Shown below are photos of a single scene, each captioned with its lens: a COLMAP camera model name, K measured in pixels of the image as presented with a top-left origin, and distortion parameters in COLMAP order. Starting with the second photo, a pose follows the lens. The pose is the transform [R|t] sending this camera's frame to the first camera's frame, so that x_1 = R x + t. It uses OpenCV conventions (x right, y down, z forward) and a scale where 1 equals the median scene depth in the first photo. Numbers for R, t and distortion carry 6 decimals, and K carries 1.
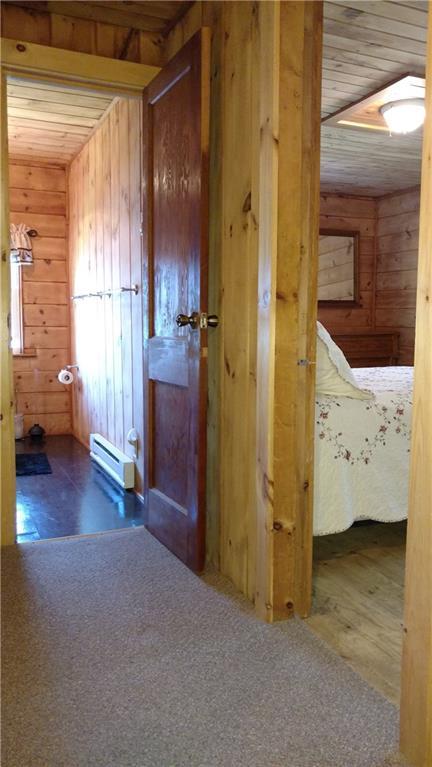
lens RADIAL K [[608.3, 0, 216.6], [0, 608.3, 381.0], [0, 0, 1]] dist [0.023372, -0.027200]
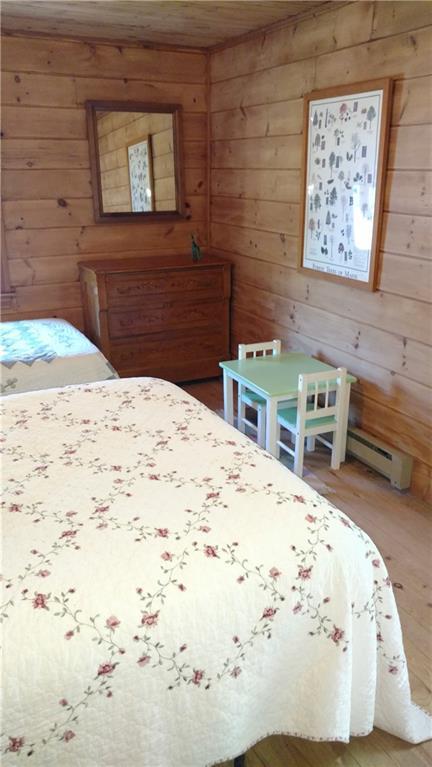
lens RADIAL K [[608.3, 0, 214.3], [0, 608.3, 381.6], [0, 0, 1]] dist [0.023372, -0.027200]
pose [[0.995710, -0.031963, 0.086832, 0.202686], [0.012095, 0.975349, 0.220337, -0.095054], [-0.091734, -0.218341, 0.971551, 0.275263]]
